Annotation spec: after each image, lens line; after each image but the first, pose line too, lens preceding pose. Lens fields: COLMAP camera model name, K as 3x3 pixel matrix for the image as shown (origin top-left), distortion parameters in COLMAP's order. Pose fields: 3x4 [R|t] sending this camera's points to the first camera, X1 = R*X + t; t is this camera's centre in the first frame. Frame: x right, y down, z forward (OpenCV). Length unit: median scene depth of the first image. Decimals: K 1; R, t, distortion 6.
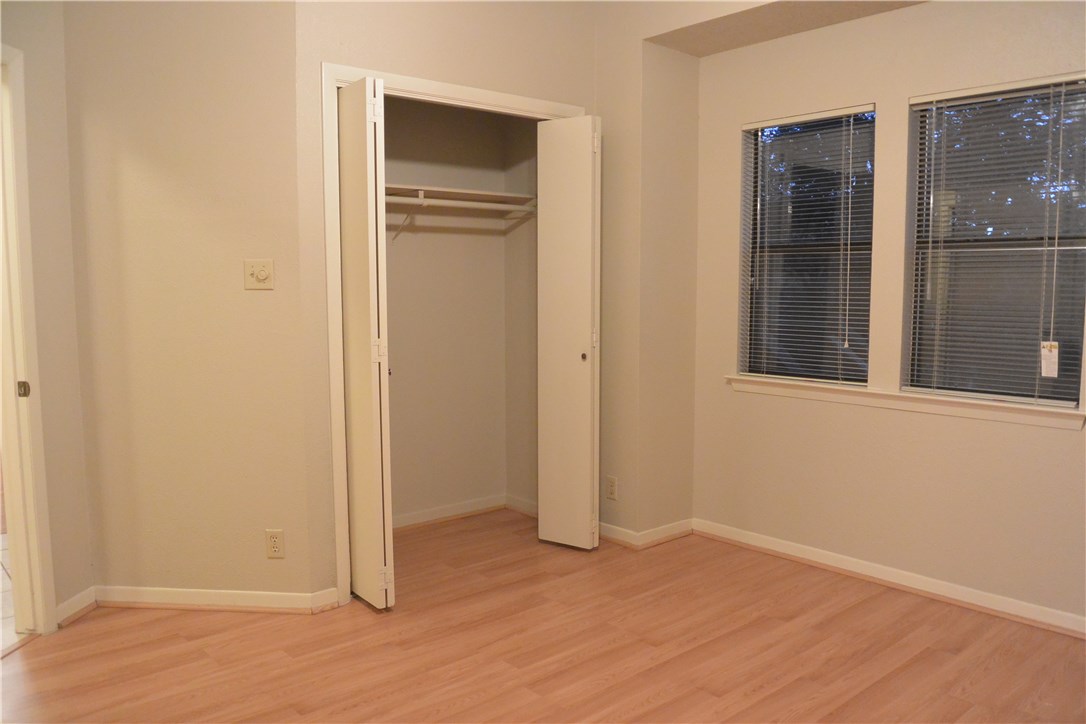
lens RADIAL K [[857.3, 0, 561.7], [0, 857.3, 362.4], [0, 0, 1]] dist [-0.050807, 0.015166]
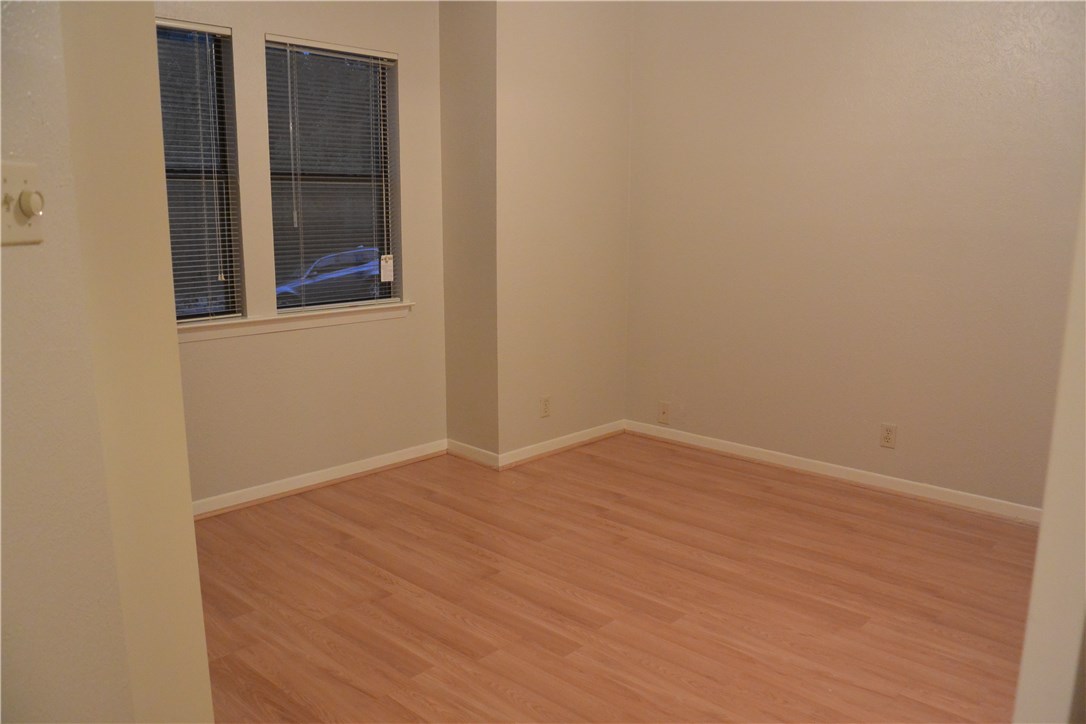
lens RADIAL K [[857.3, 0, 560.7], [0, 857.3, 364.5], [0, 0, 1]] dist [-0.050807, 0.015166]
pose [[-0.095443, -0.180192, 0.978990, -0.758024], [0.095006, 0.977341, 0.189151, -0.080069], [-0.990891, 0.111063, -0.076161, 0.803766]]
